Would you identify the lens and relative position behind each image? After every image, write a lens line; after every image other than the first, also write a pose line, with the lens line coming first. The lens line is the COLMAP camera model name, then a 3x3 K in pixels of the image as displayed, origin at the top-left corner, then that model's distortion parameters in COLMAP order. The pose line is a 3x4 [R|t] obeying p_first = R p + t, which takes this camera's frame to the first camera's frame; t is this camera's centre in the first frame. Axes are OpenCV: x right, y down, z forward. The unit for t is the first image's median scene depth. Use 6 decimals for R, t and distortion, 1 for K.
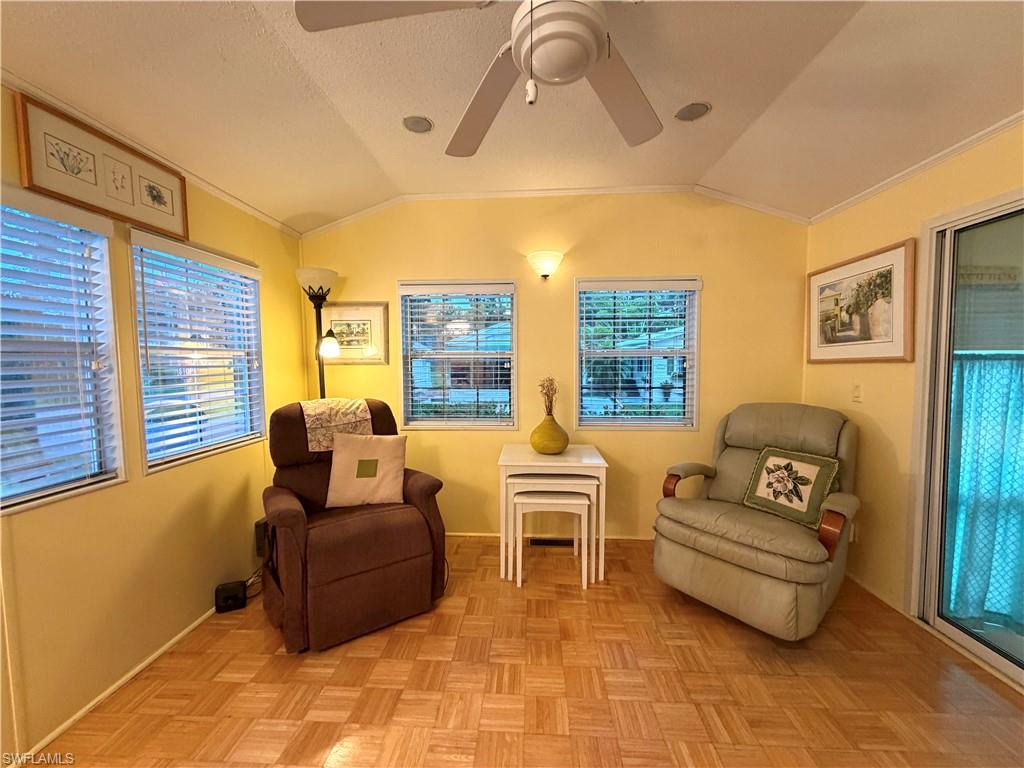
lens RADIAL K [[406.8, 0, 509.2], [0, 406.8, 385.9], [0, 0, 1]] dist [-0.000902, 0.000198]
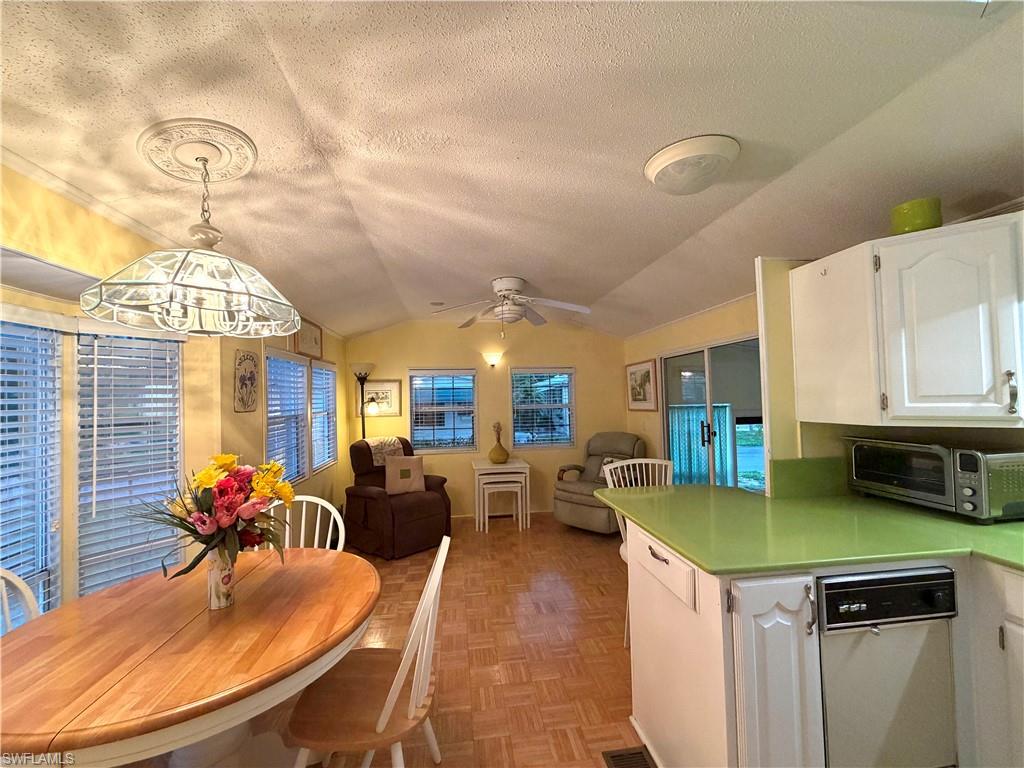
lens RADIAL K [[406.8, 0, 509.1], [0, 406.8, 385.6], [0, 0, 1]] dist [-0.000902, 0.000198]
pose [[0.981588, -0.010745, 0.190710, -0.217524], [0.028556, 0.995451, -0.090895, -0.016331], [-0.188866, 0.094667, 0.977429, -0.896159]]
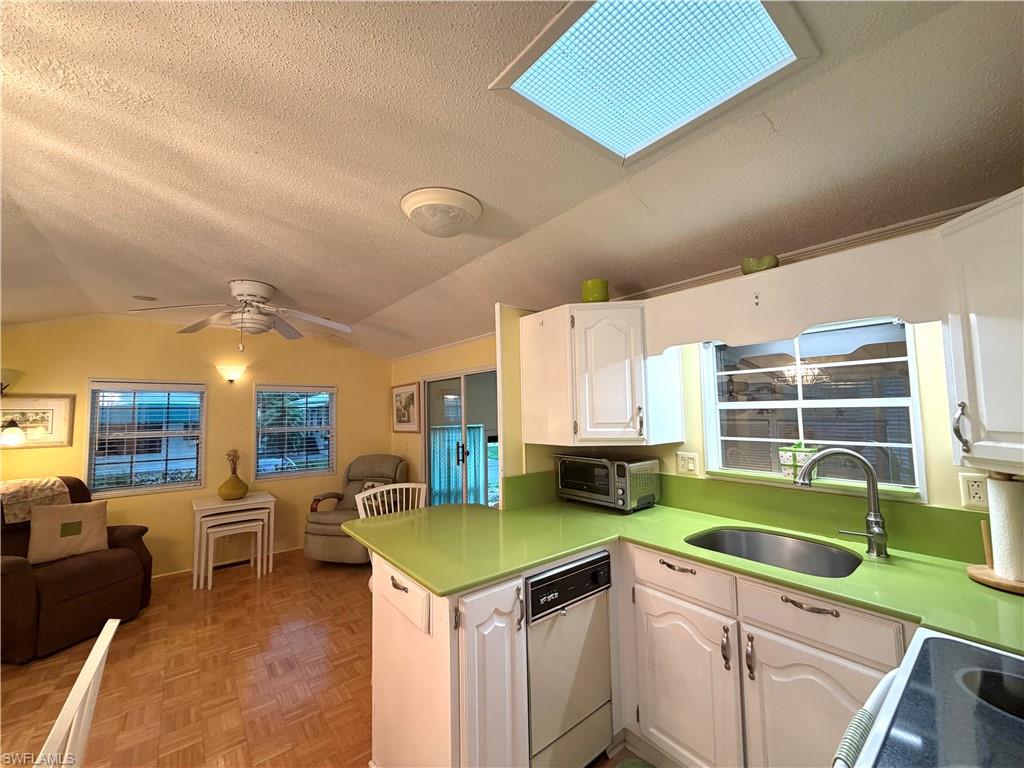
lens RADIAL K [[406.8, 0, 508.2], [0, 406.8, 385.4], [0, 0, 1]] dist [-0.000902, 0.000198]
pose [[0.742885, 0.035889, 0.668457, -0.180690], [0.053987, 0.992097, -0.113263, -0.031138], [-0.667239, 0.120229, 0.735076, -0.912391]]
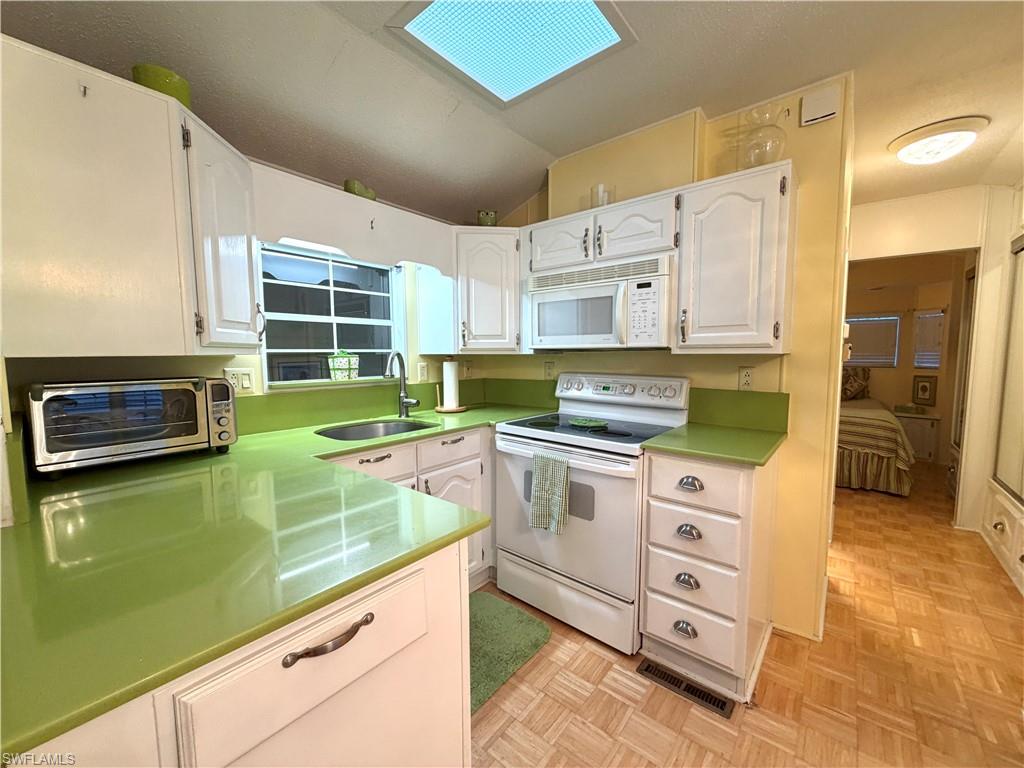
lens RADIAL K [[406.8, 0, 508.7], [0, 406.8, 385.2], [0, 0, 1]] dist [-0.000902, 0.000198]
pose [[-0.805196, -0.034503, 0.592004, -0.123181], [0.048697, 0.991087, 0.123997, -0.000891], [-0.591005, 0.128671, -0.796339, -0.183349]]
